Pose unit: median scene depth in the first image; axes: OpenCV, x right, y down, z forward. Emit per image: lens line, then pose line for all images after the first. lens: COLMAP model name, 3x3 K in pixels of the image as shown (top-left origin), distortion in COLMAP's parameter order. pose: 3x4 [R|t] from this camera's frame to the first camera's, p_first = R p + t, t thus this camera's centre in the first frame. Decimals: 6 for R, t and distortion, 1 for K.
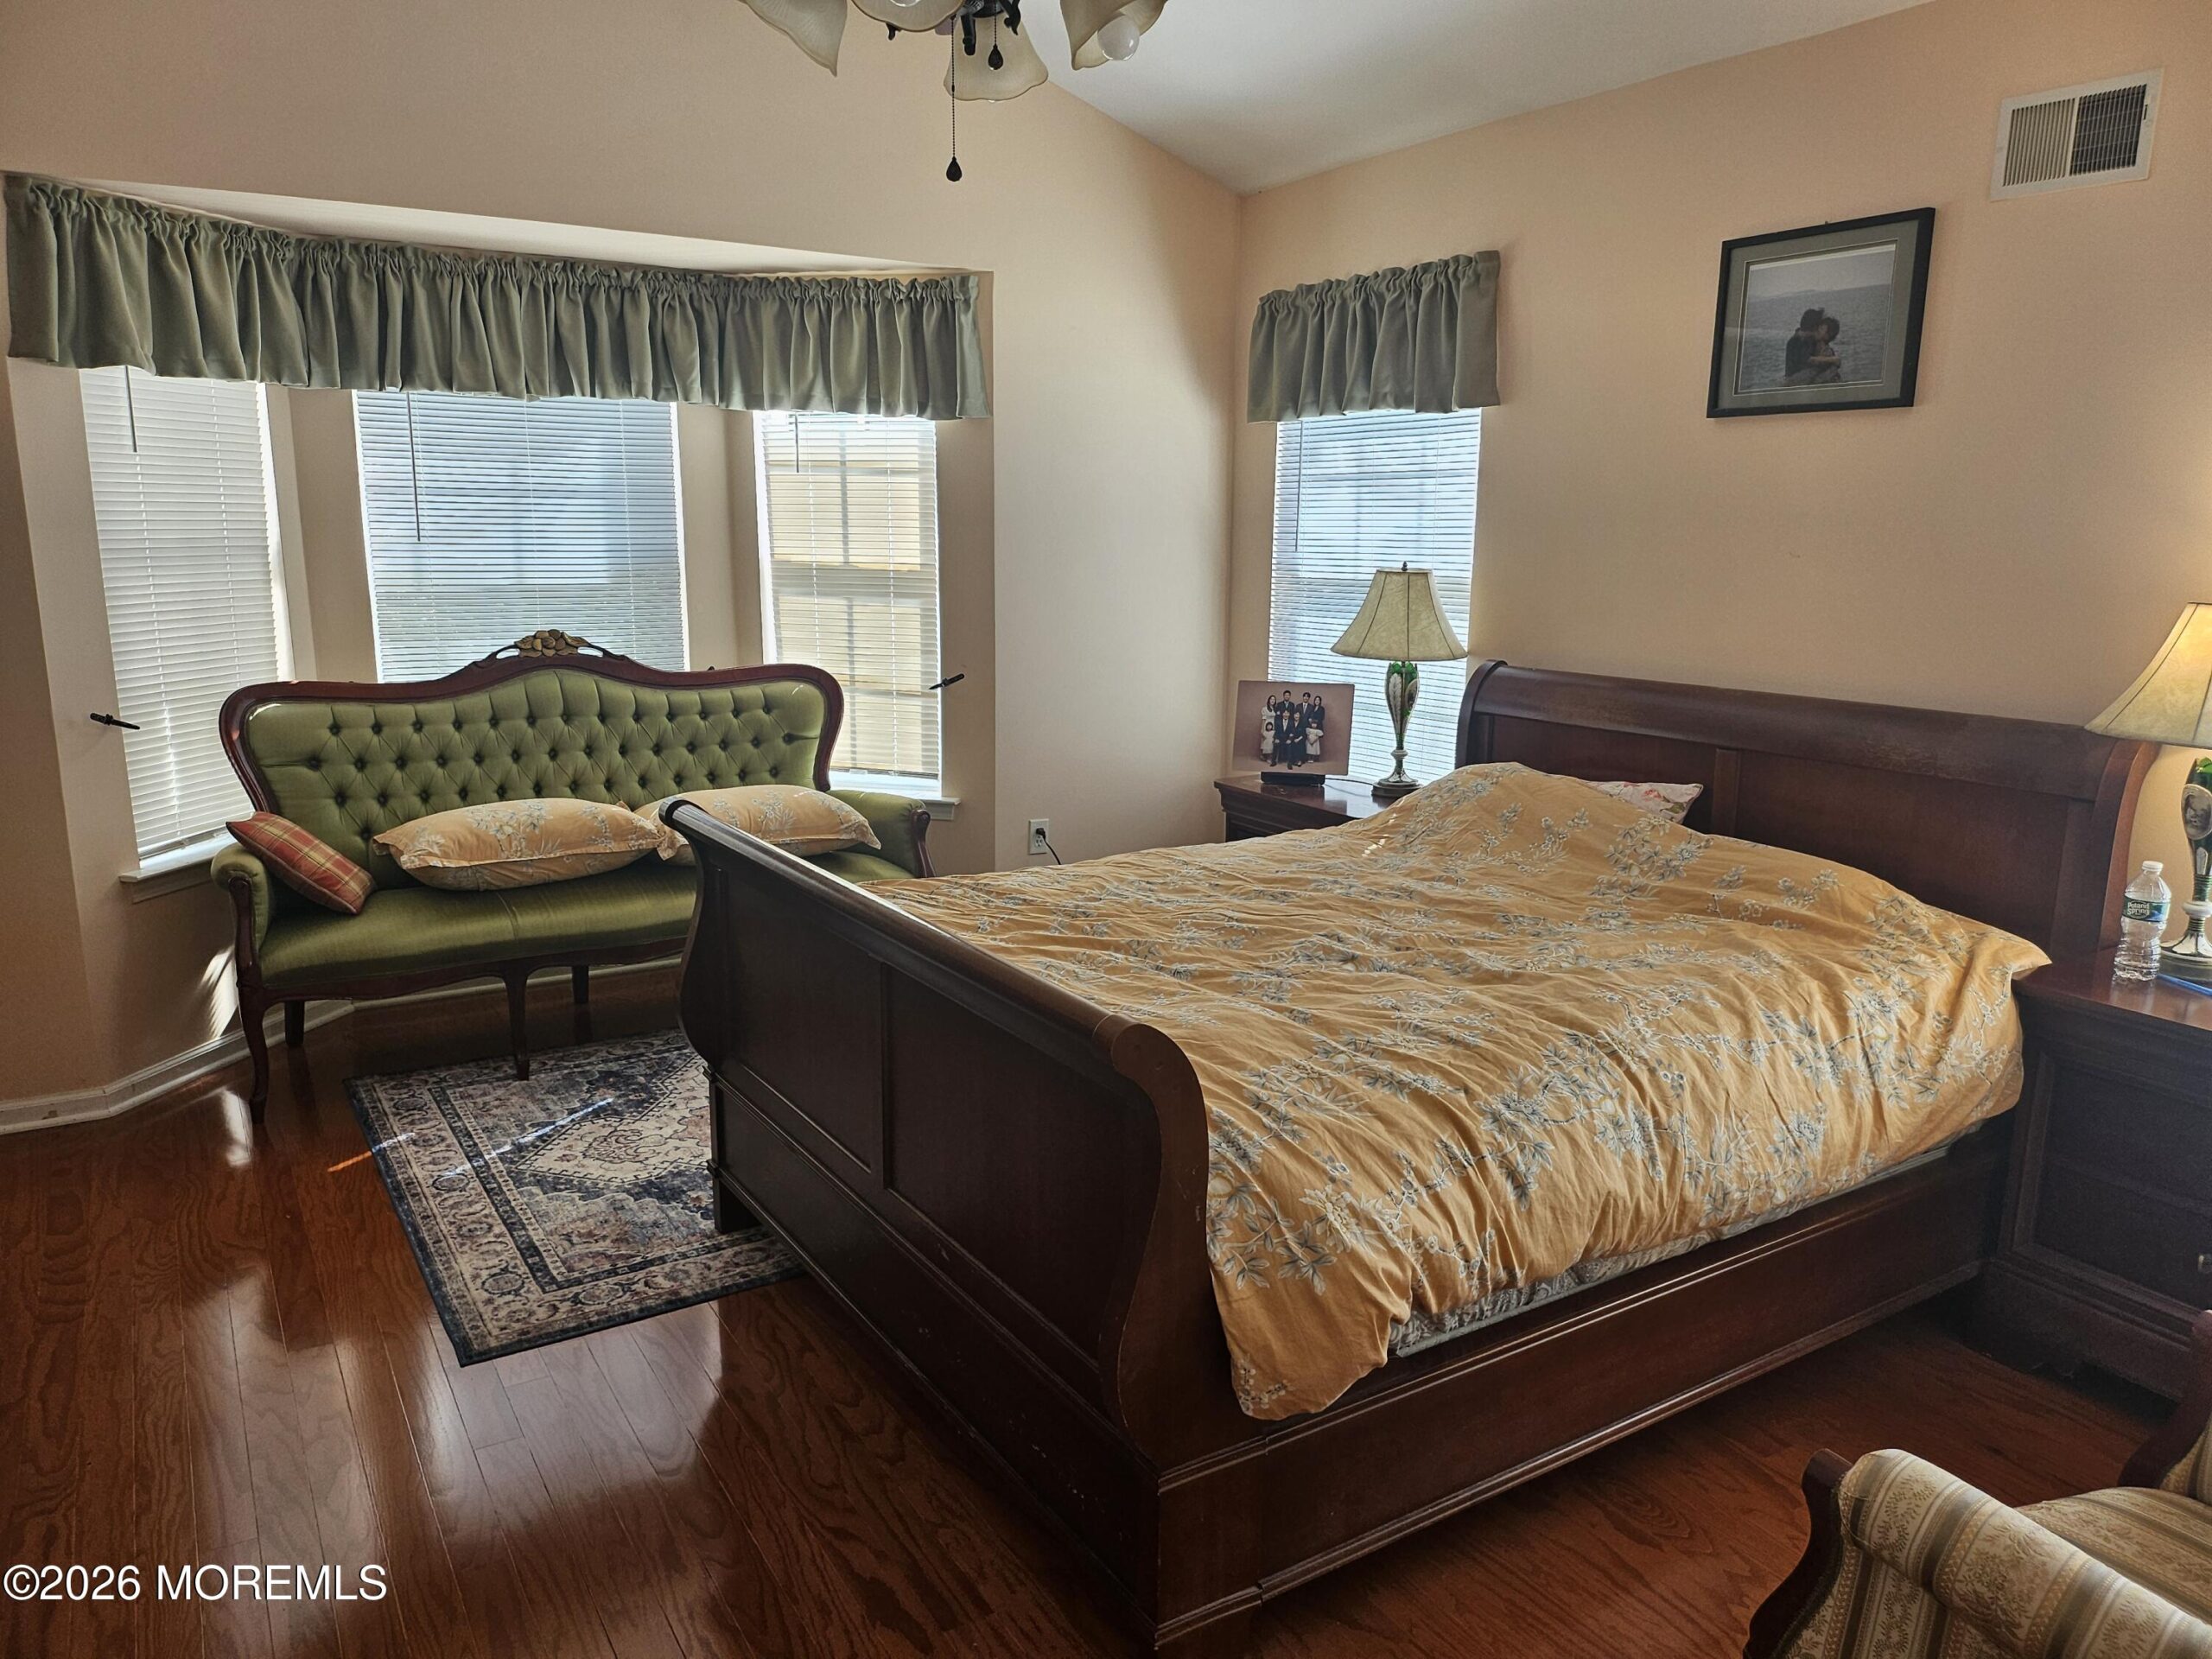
lens RADIAL K [[1549.0, 0, 1090.9], [0, 1549.0, 830.6], [0, 0, 1]] dist [0.077184, -0.093063]
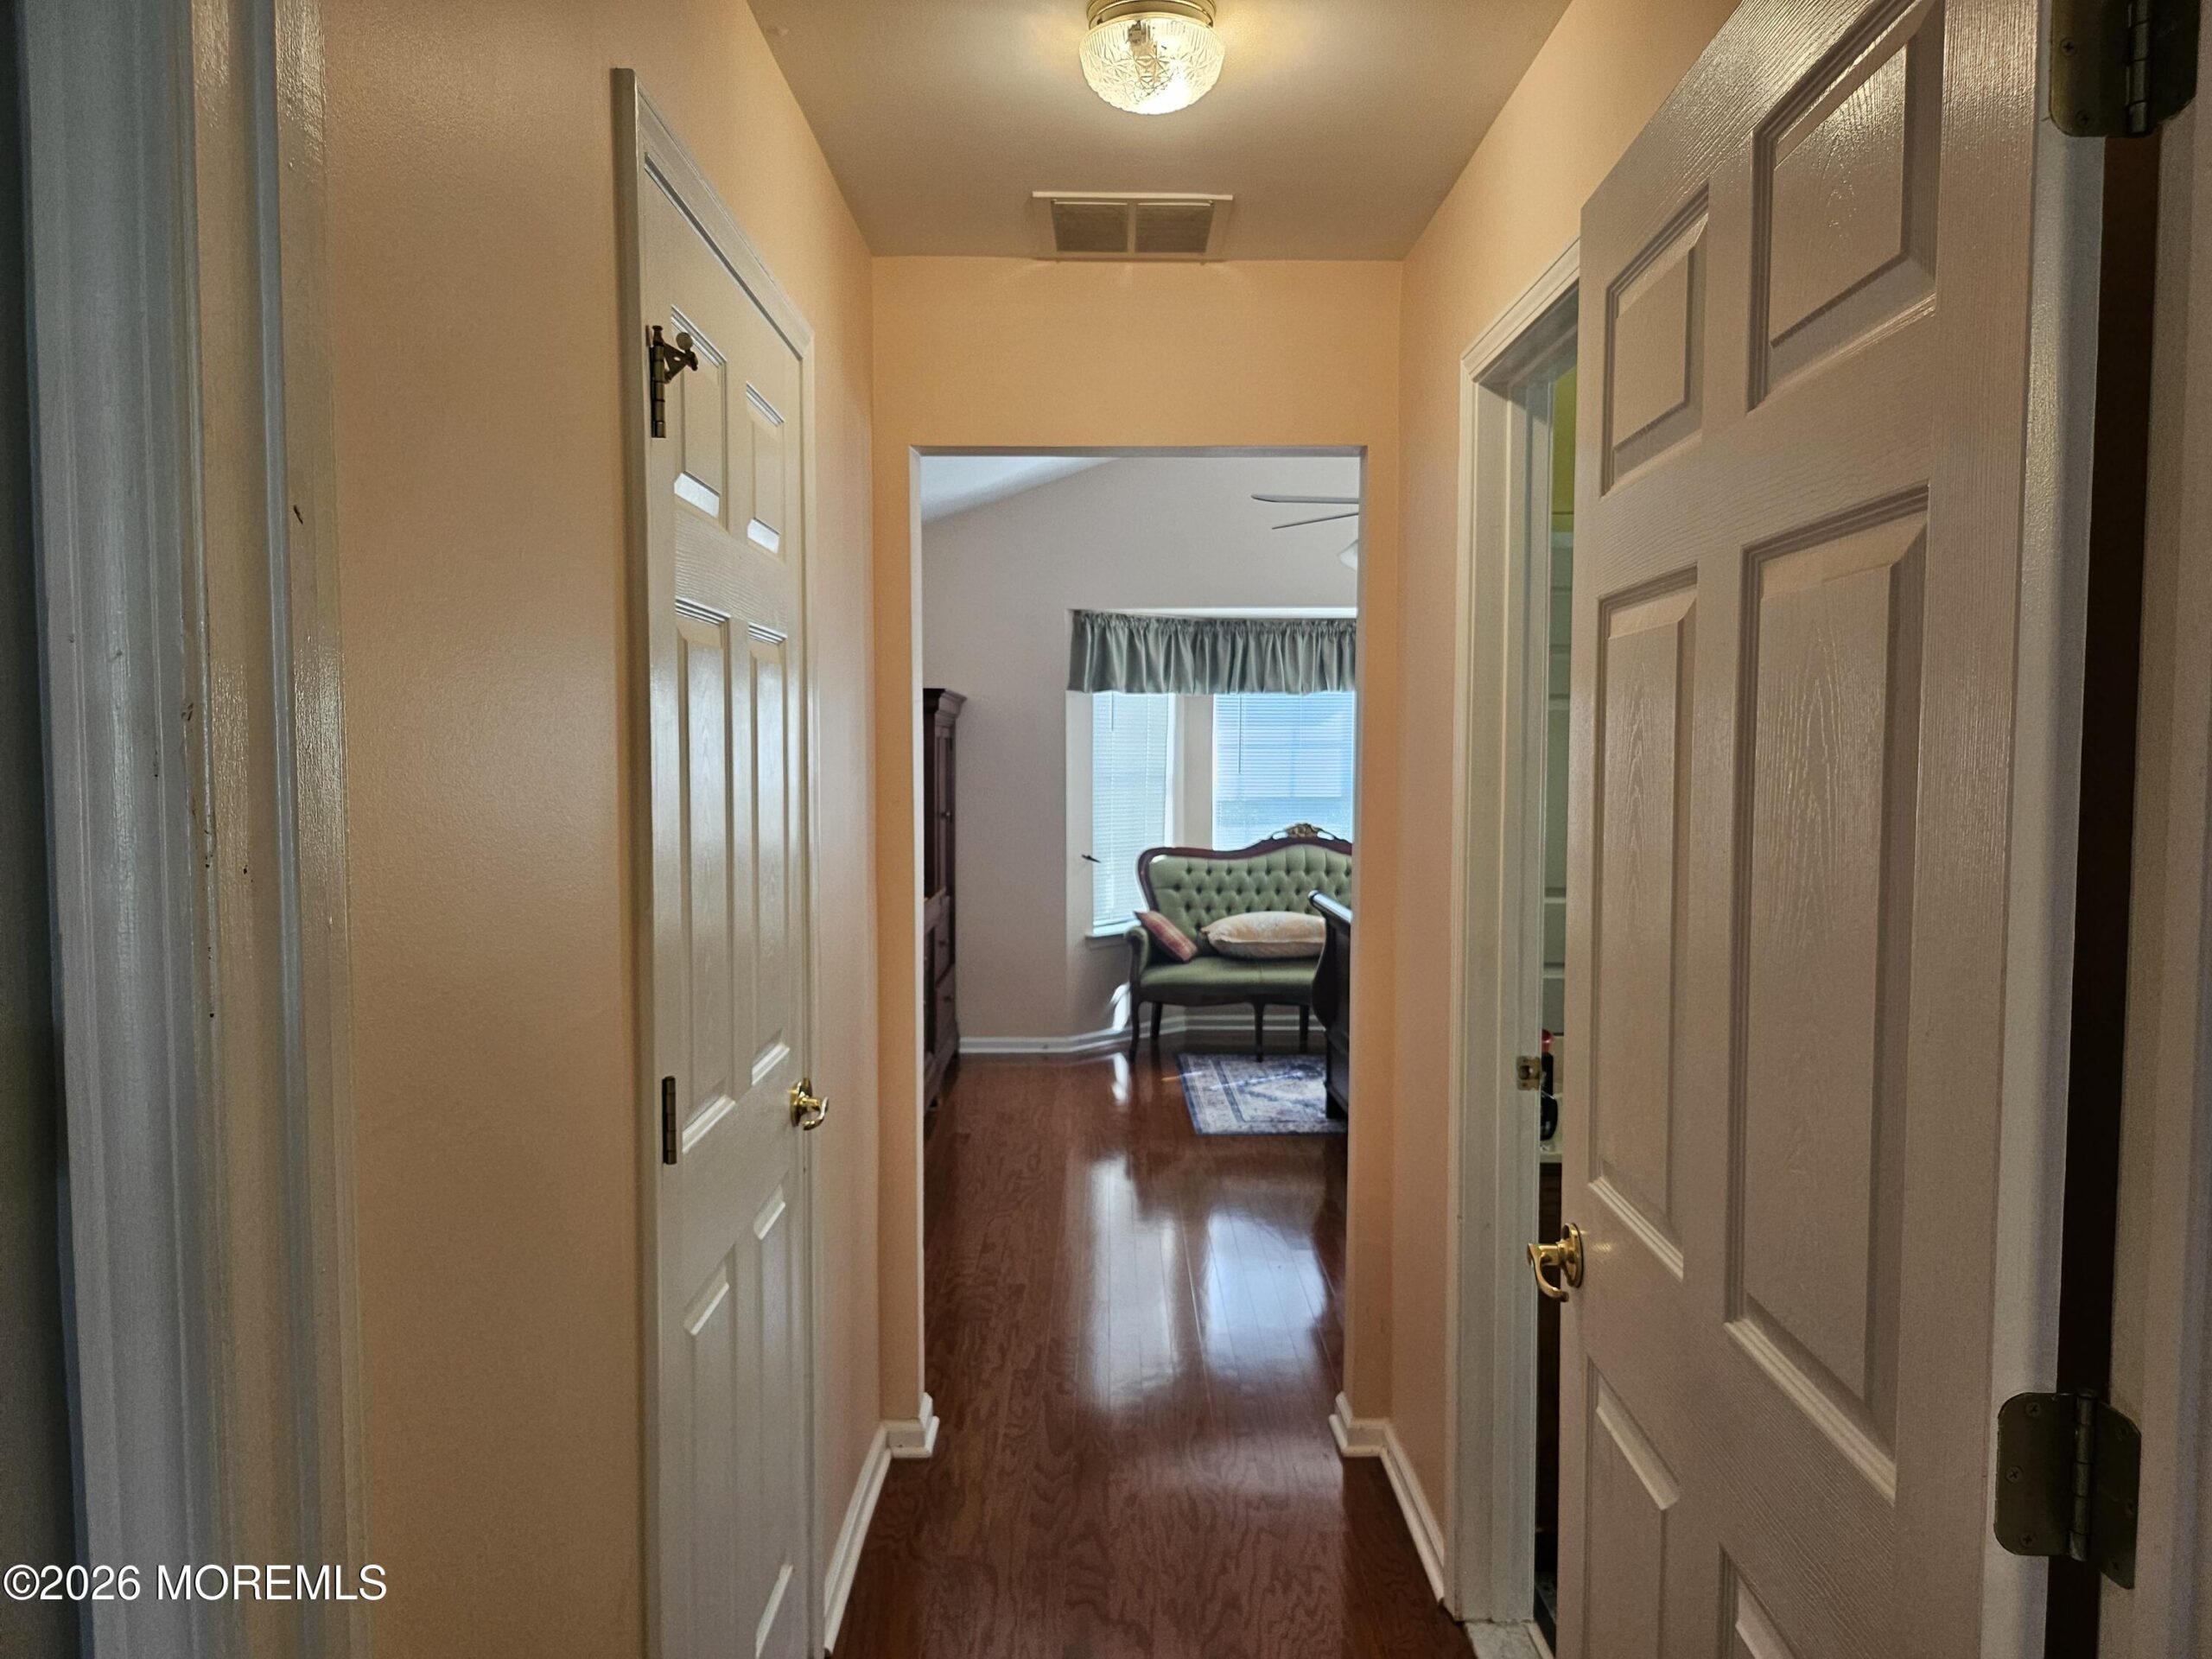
lens RADIAL K [[1551.4, 0, 1105.8], [0, 1551.4, 835.7], [0, 0, 1]] dist [0.085322, -0.106201]
pose [[0.858582, 0.027080, -0.511961, 0.389156], [-0.099942, 0.988287, -0.115331, 0.119490], [0.502841, 0.150187, 0.851231, -0.648239]]
